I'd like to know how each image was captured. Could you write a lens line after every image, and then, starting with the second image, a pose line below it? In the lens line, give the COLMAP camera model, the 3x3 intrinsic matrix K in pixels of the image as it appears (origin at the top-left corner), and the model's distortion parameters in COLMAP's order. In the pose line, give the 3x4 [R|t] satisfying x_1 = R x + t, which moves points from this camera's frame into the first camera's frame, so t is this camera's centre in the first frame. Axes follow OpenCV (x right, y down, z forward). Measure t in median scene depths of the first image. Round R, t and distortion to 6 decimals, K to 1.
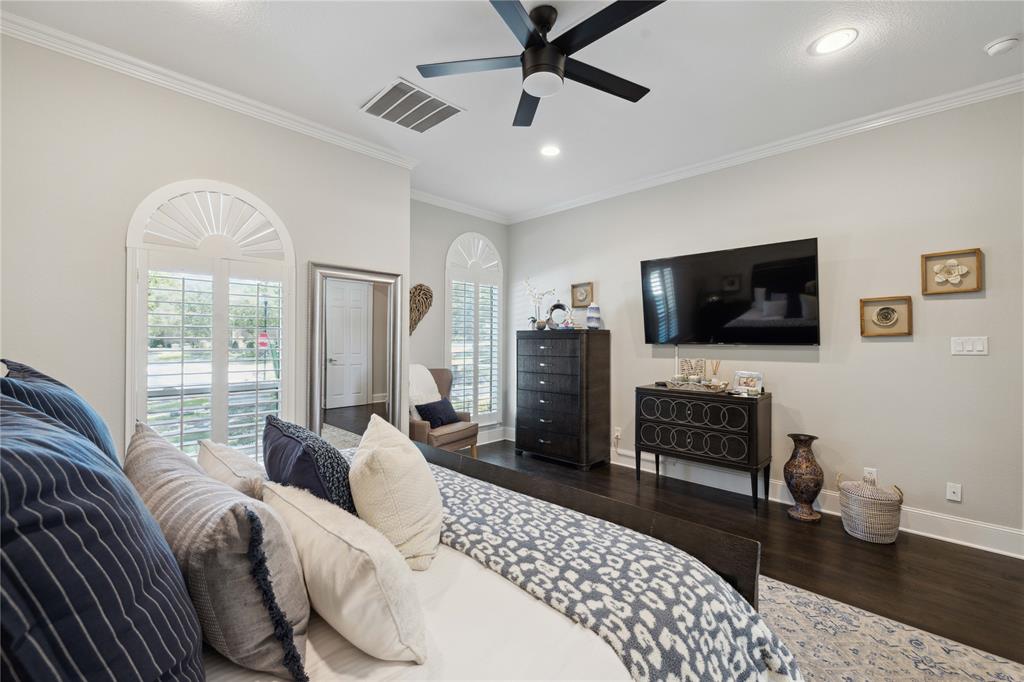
lens RADIAL K [[440.3, 0, 513.6], [0, 440.3, 339.9], [0, 0, 1]] dist [0.001150, 0.000155]
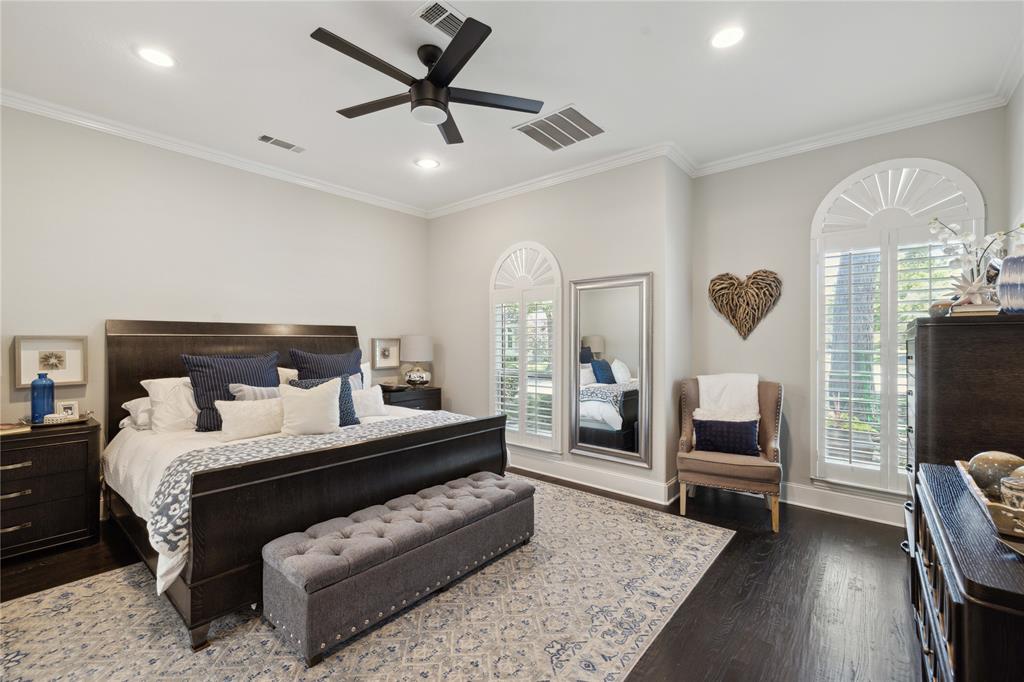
lens RADIAL K [[440.3, 0, 512.6], [0, 440.3, 341.3], [0, 0, 1]] dist [0.001150, 0.000155]
pose [[0.056507, 0.001998, -0.998400, 0.793410], [0.010814, 0.999938, 0.002613, -0.009468], [0.998344, -0.010945, 0.056481, 0.770274]]
